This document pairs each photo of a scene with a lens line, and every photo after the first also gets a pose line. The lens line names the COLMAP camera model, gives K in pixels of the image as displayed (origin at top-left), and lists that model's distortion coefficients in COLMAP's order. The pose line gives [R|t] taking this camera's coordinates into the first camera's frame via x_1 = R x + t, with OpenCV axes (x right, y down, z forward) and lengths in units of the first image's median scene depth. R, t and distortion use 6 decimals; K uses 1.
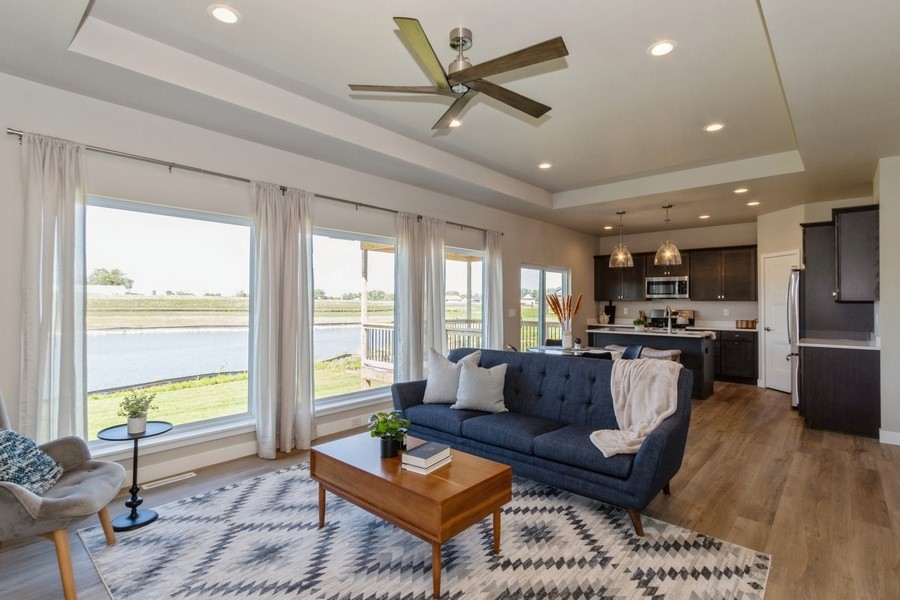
lens RADIAL K [[436.3, 0, 451.5], [0, 436.3, 301.7], [0, 0, 1]] dist [0.003508, -0.000316]
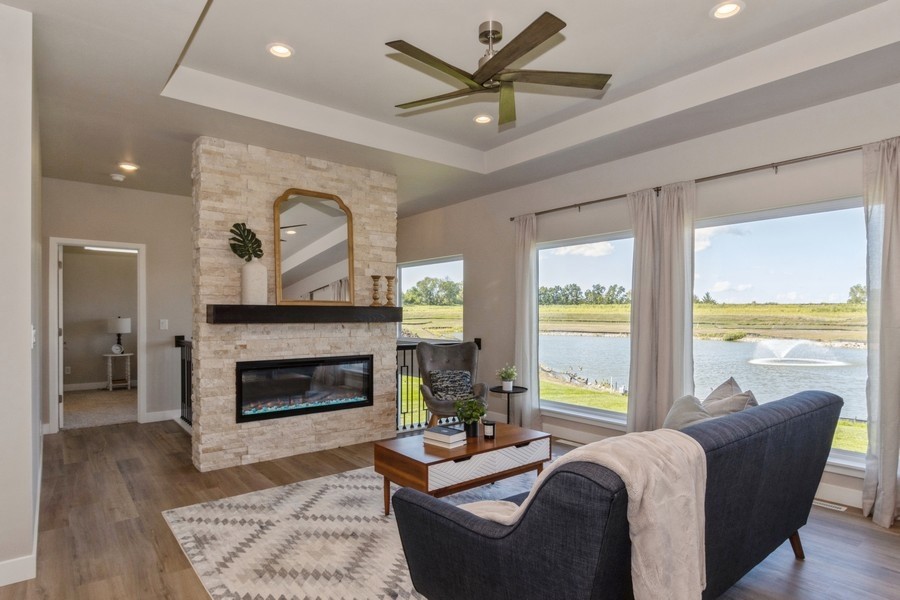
lens RADIAL K [[493.2, 0, 451.9], [0, 493.2, 316.5], [0, 0, 1]] dist [-0.004659, -0.000272]
pose [[-0.167368, 0.001369, -0.985894, 4.982177], [0.008396, 0.999965, -0.000037, 0.073646], [0.985859, -0.008283, -0.167374, 5.013642]]
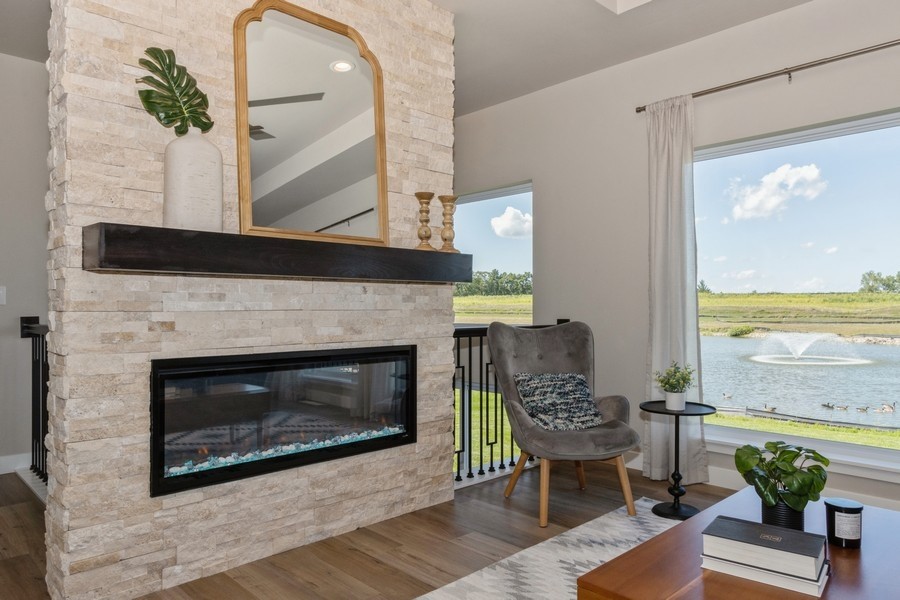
lens RADIAL K [[603.9, 0, 452.8], [0, 603.9, 300.8], [0, 0, 1]] dist [0.004562, -0.002607]
pose [[-0.080474, -0.012953, -0.996673, 4.946635], [0.012450, 0.999824, -0.013999, 0.077878], [0.996679, -0.013535, -0.080298, 4.987704]]
